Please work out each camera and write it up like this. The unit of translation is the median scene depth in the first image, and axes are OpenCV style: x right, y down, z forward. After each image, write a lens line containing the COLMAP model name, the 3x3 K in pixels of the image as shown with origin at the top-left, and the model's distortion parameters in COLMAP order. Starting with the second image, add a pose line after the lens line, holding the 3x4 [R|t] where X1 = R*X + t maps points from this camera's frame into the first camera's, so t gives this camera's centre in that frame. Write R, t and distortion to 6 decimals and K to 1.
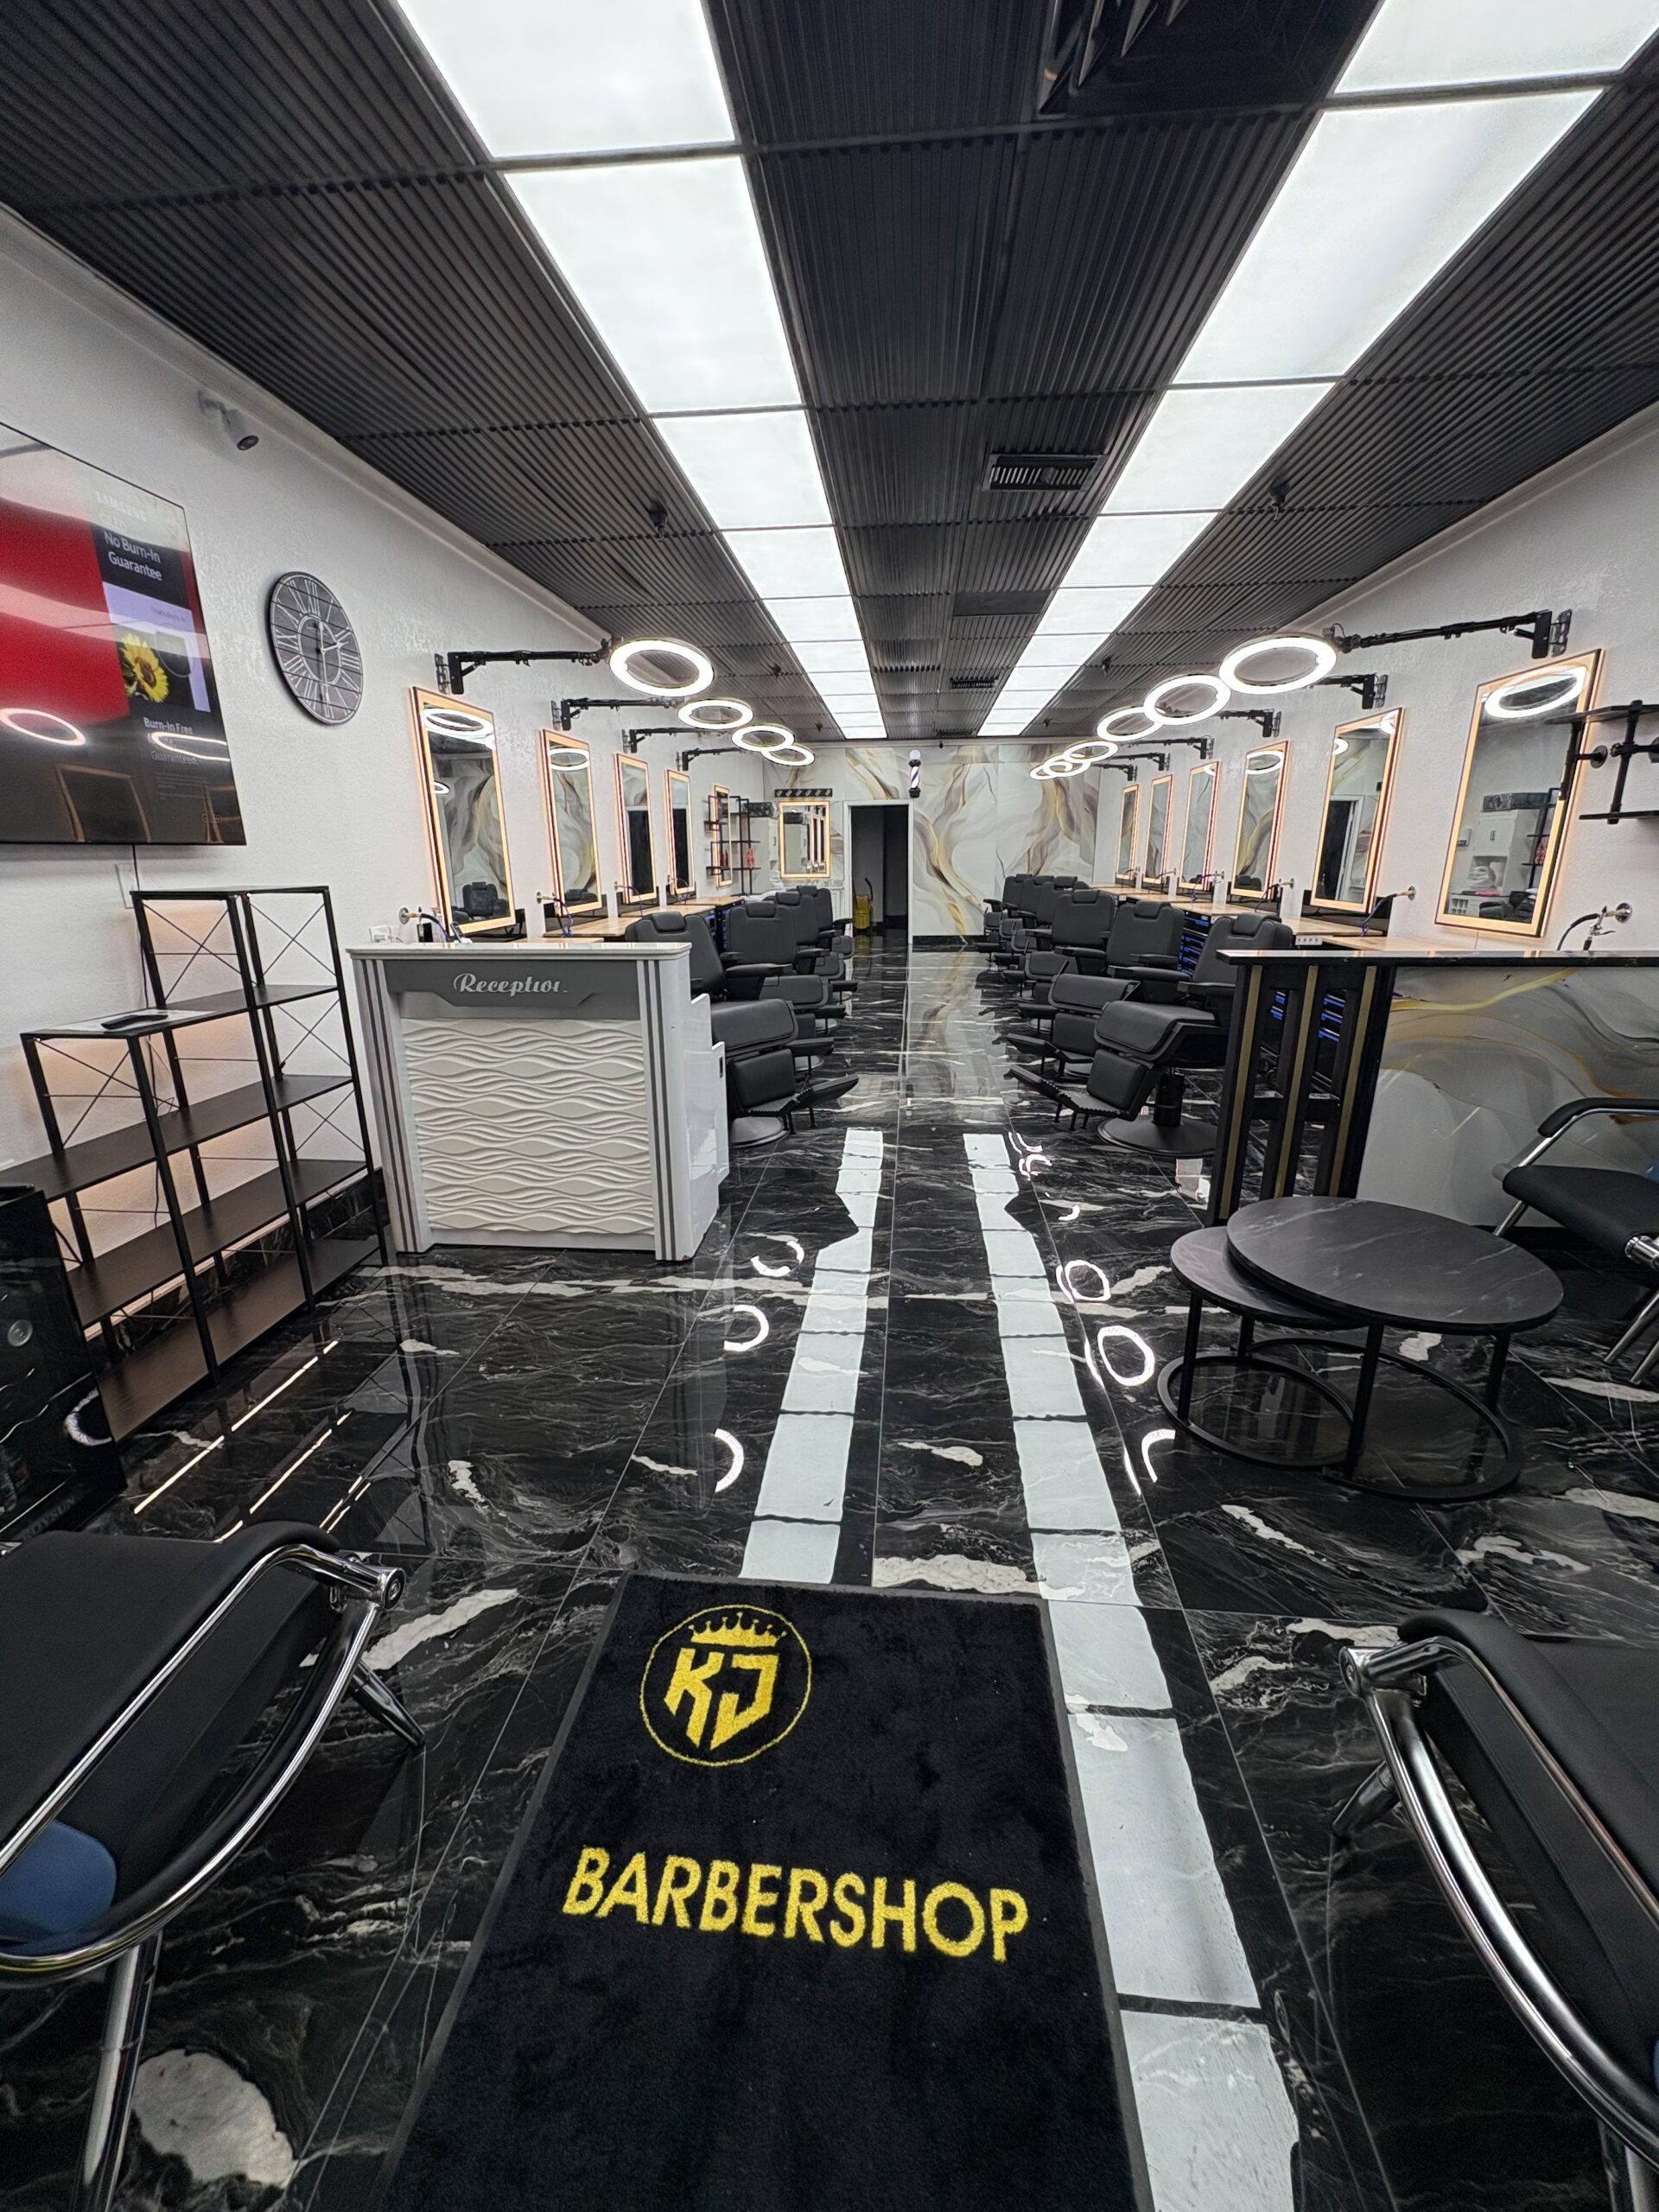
lens RADIAL K [[895.9, 0, 825.5], [0, 895.9, 1104.9], [0, 0, 1]] dist [-0.000939, -0.000110]
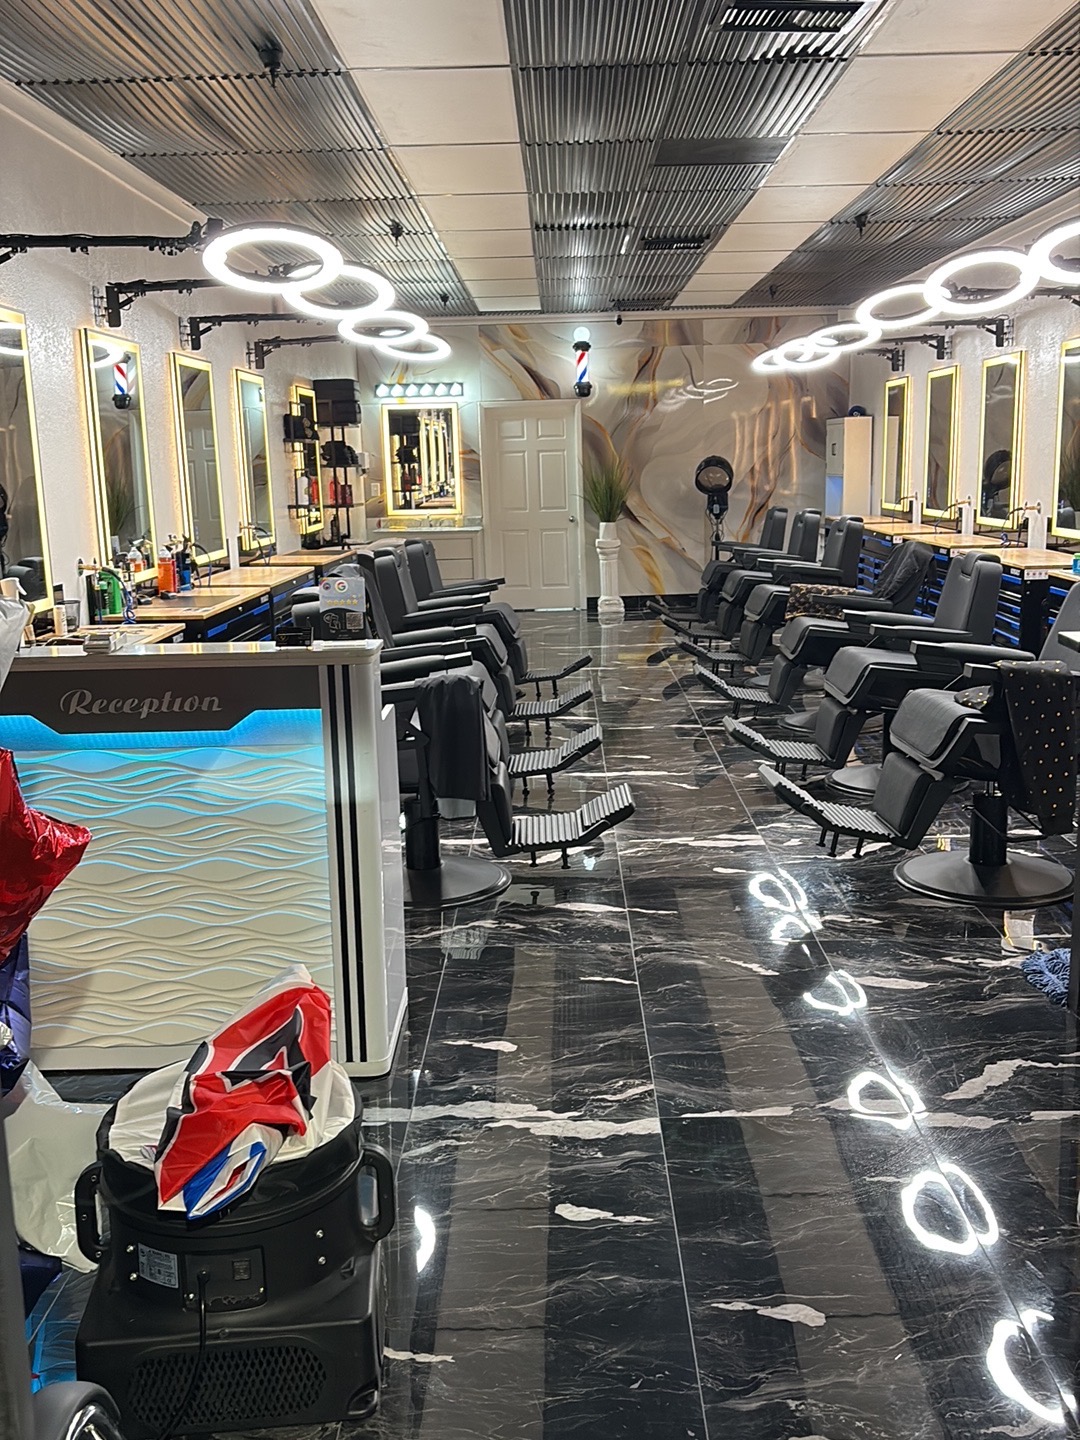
lens RADIAL K [[1409.4, 0, 540.0], [0, 1409.4, 720.0], [0, 0, 1]] dist [0.031077, 0.000573]
pose [[0.996497, -0.030028, 0.078055, -0.108592], [0.037144, 0.995123, -0.091379, -0.006207], [-0.074930, 0.093958, 0.992752, -0.169057]]
